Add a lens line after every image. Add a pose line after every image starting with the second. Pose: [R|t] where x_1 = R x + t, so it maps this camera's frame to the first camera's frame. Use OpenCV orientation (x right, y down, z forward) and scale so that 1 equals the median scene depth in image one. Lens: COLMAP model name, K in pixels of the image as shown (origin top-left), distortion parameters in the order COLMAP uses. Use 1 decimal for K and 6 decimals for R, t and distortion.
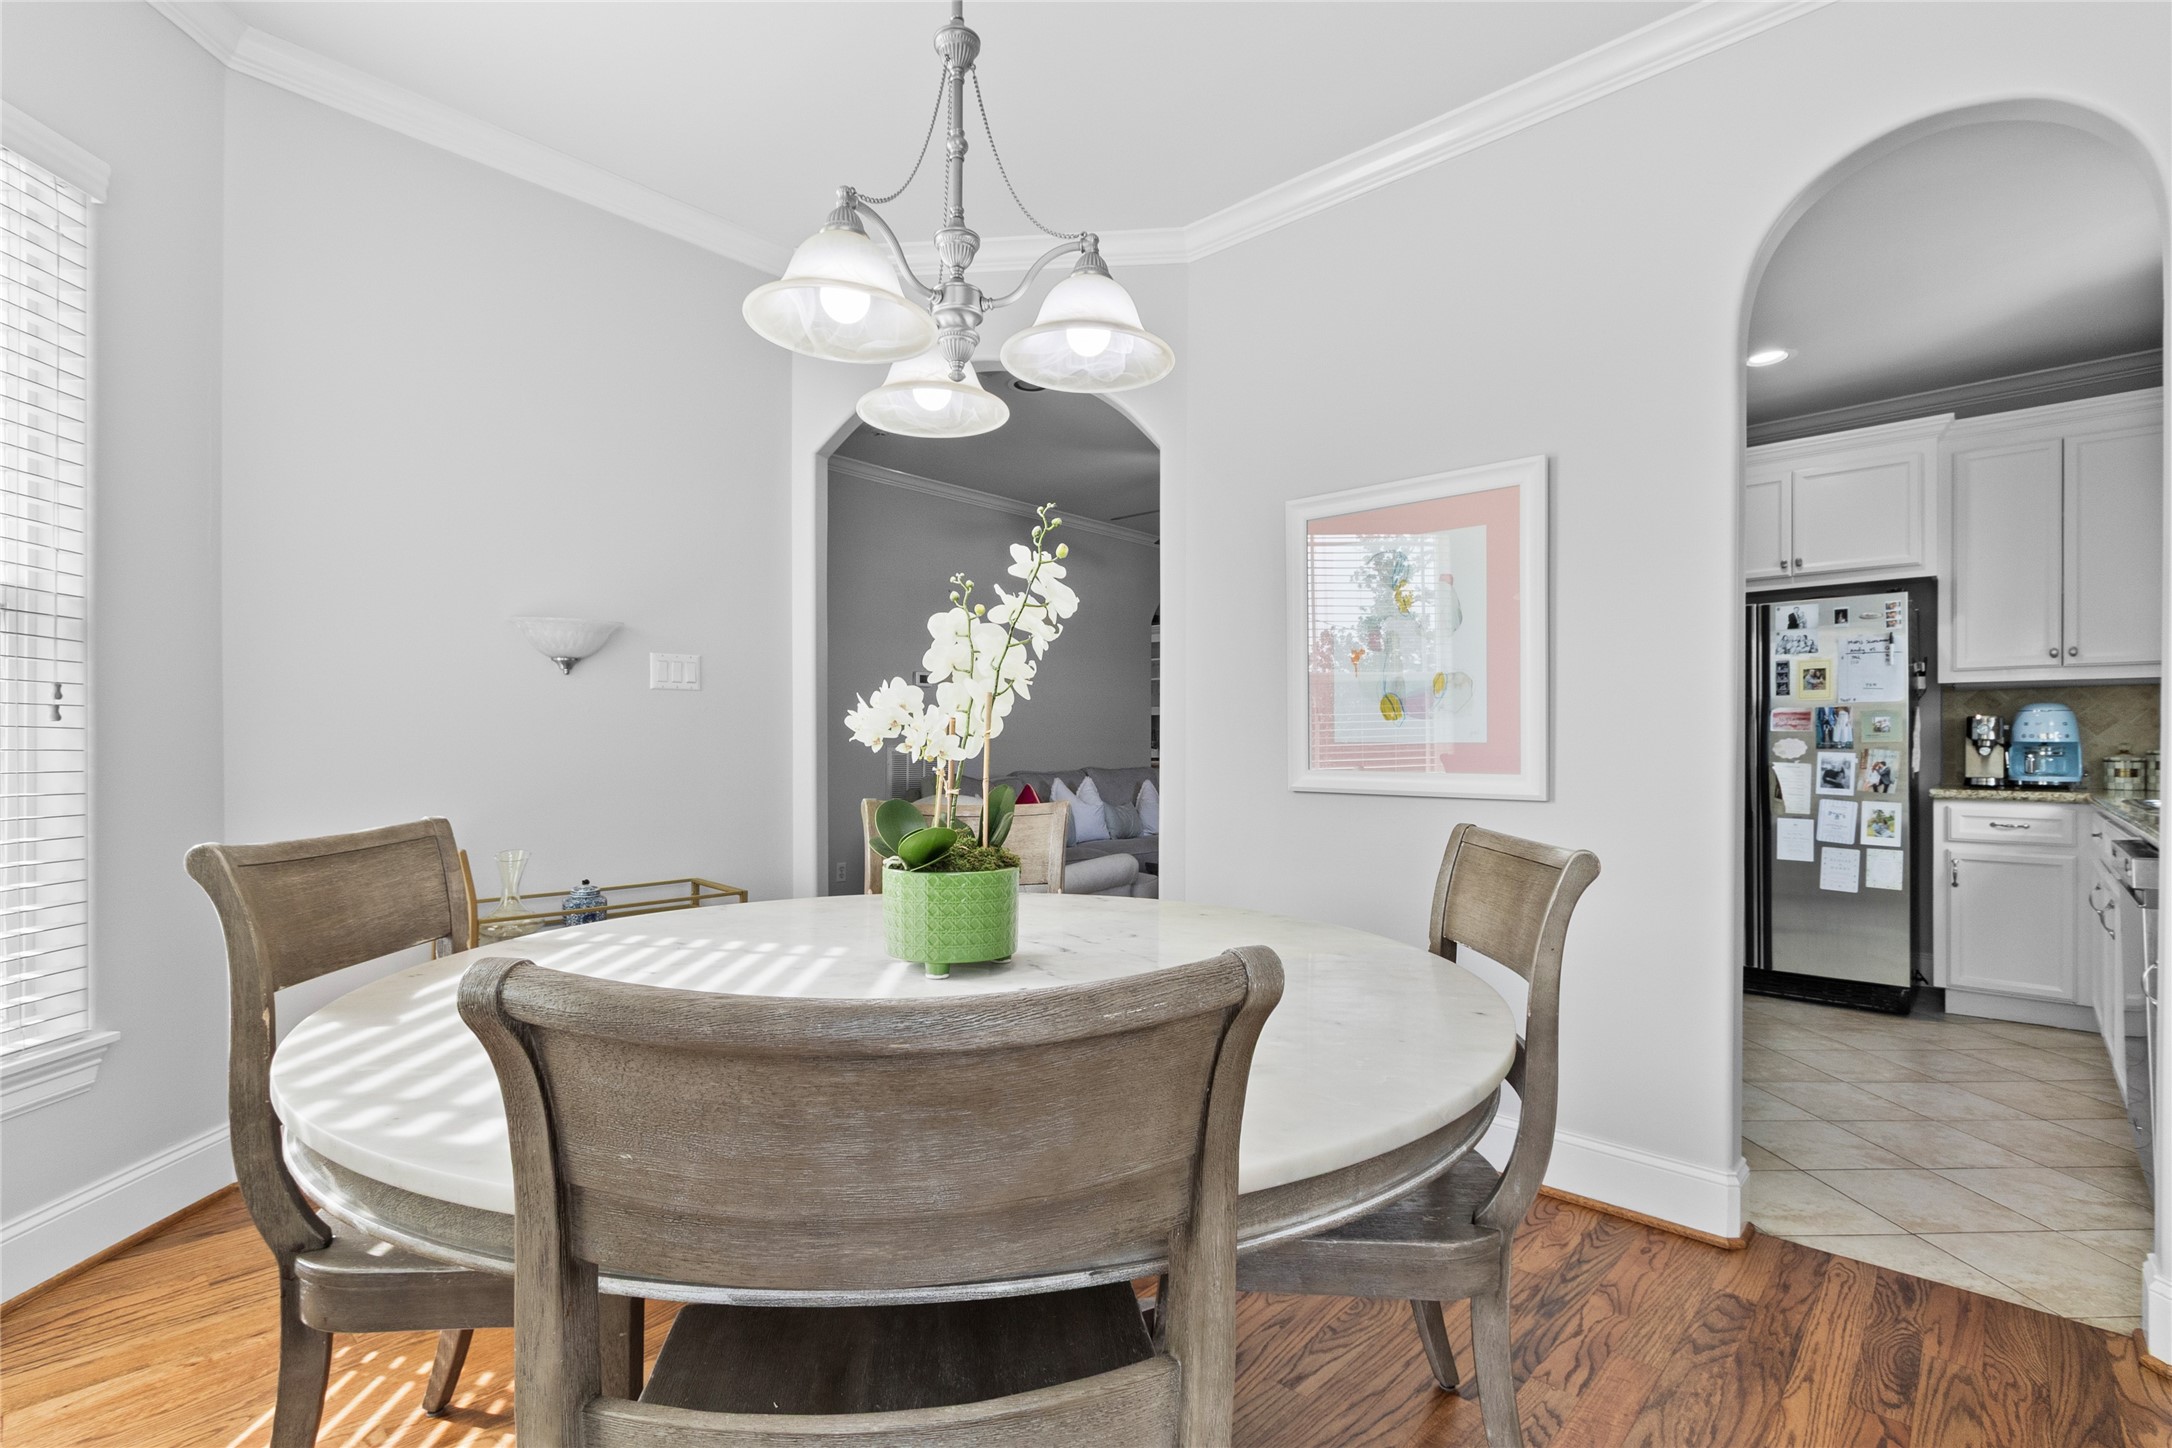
lens RADIAL K [[992.0, 0, 1089.5], [0, 992.0, 739.2], [0, 0, 1]] dist [0.003712, -0.001673]
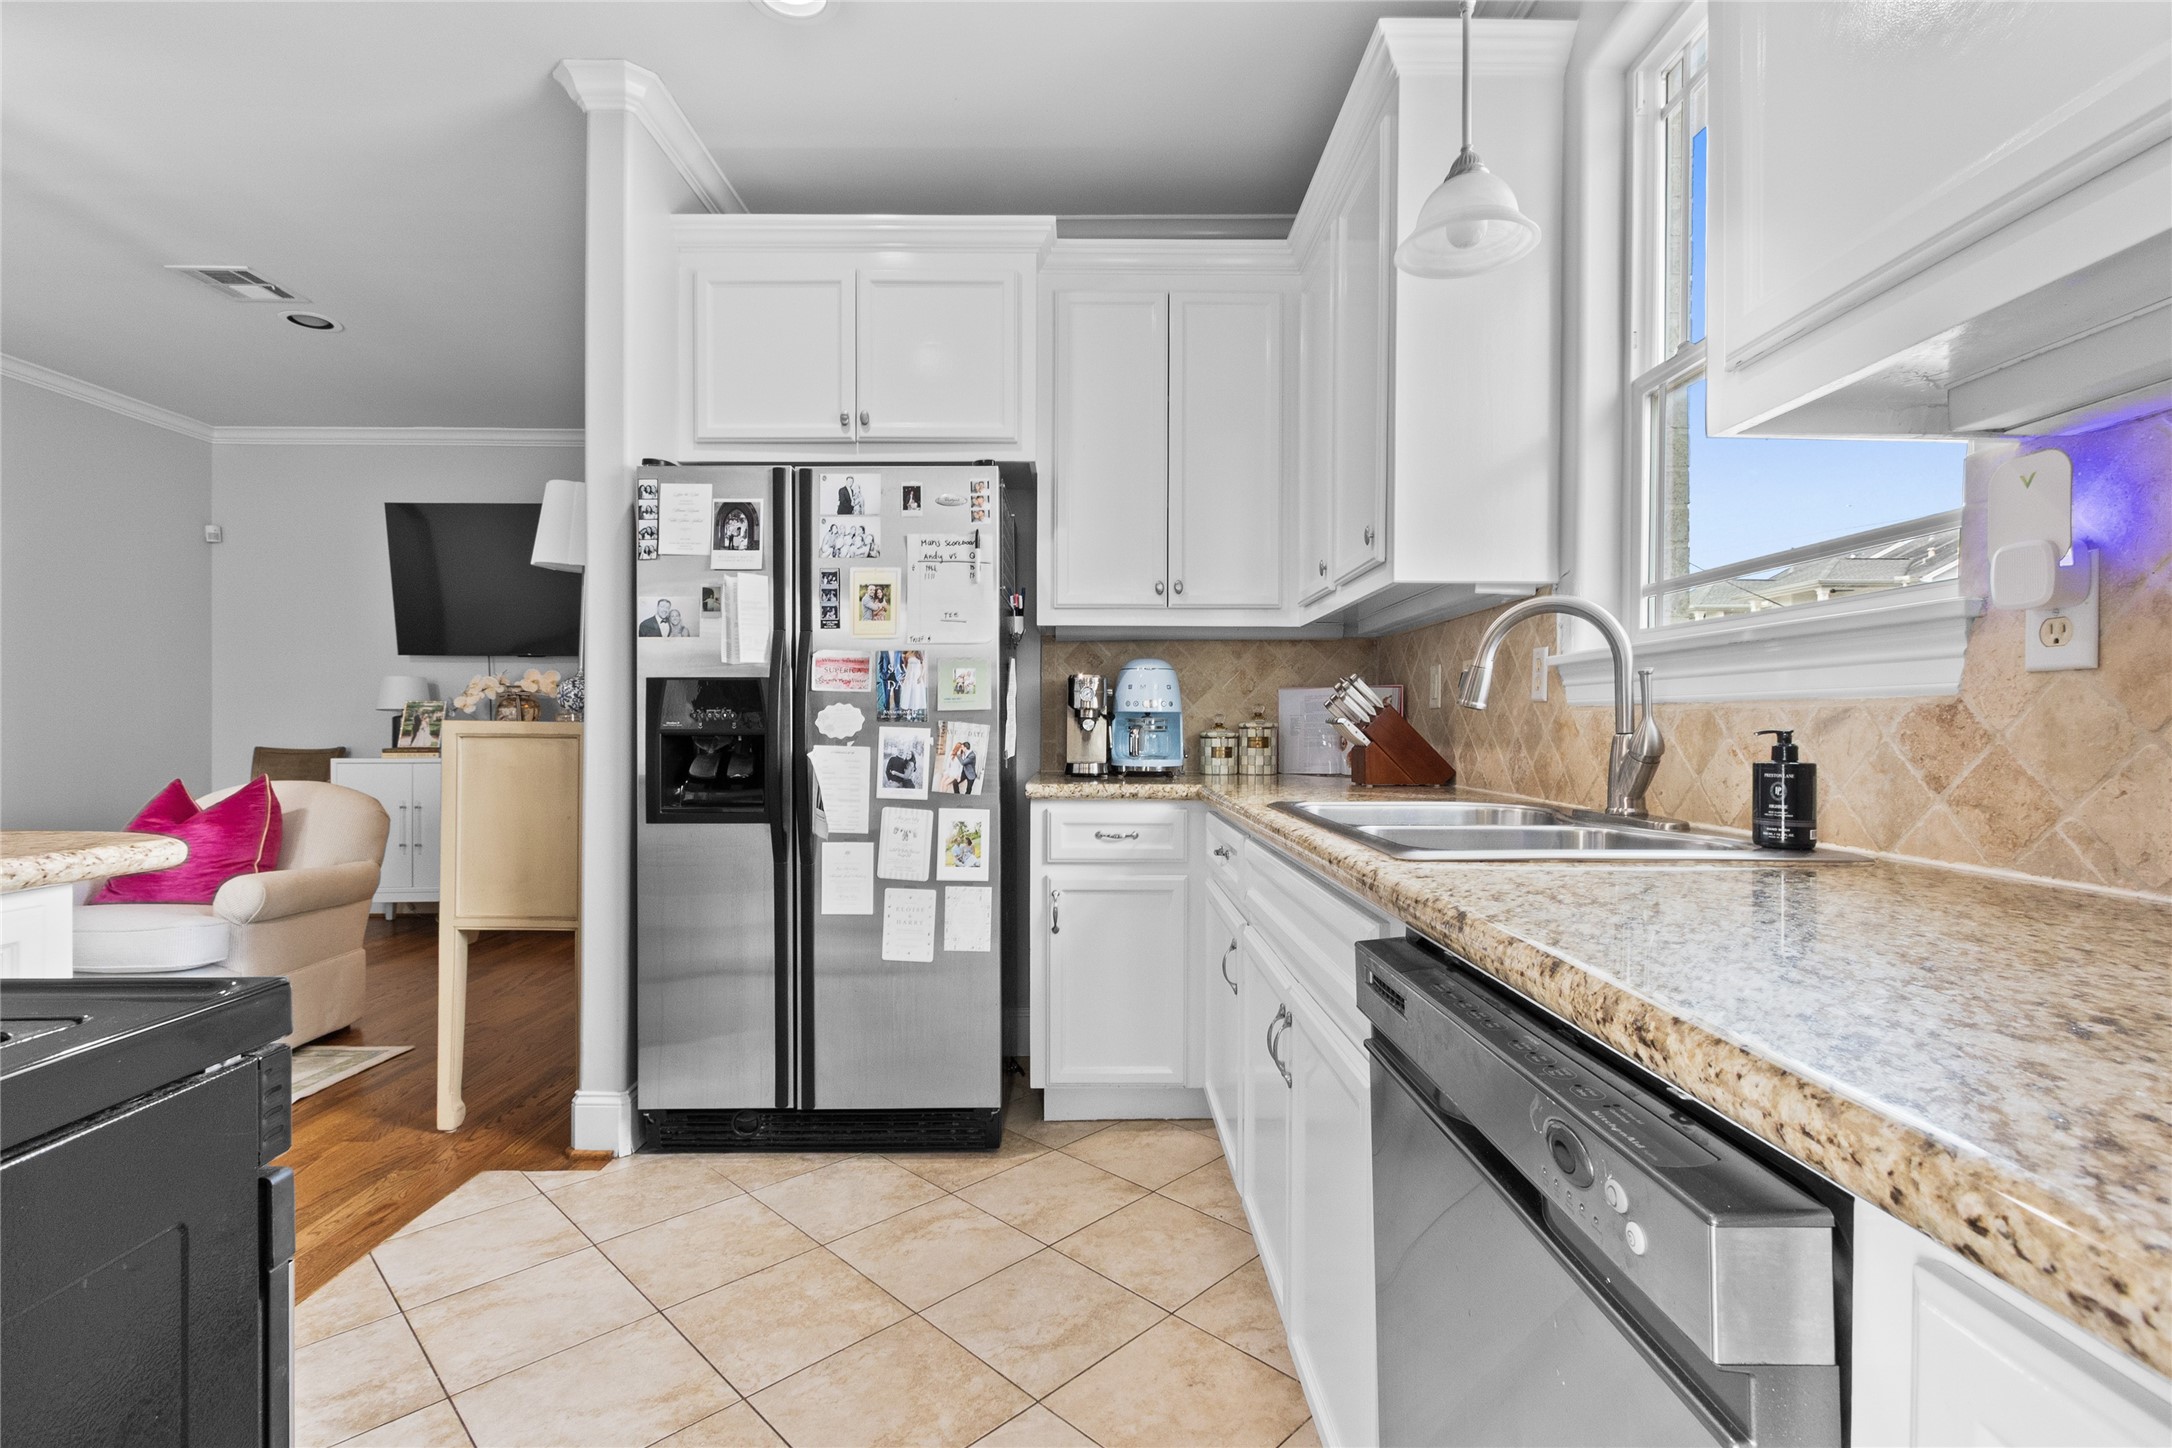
lens RADIAL K [[992.0, 0, 1085.9], [0, 992.0, 726.3], [0, 0, 1]] dist [0.003712, -0.001673]
pose [[0.731236, -0.002180, 0.682121, 0.428148], [-0.002043, 0.999983, 0.005386, 0.009256], [-0.682121, -0.005332, 0.731220, 0.495169]]
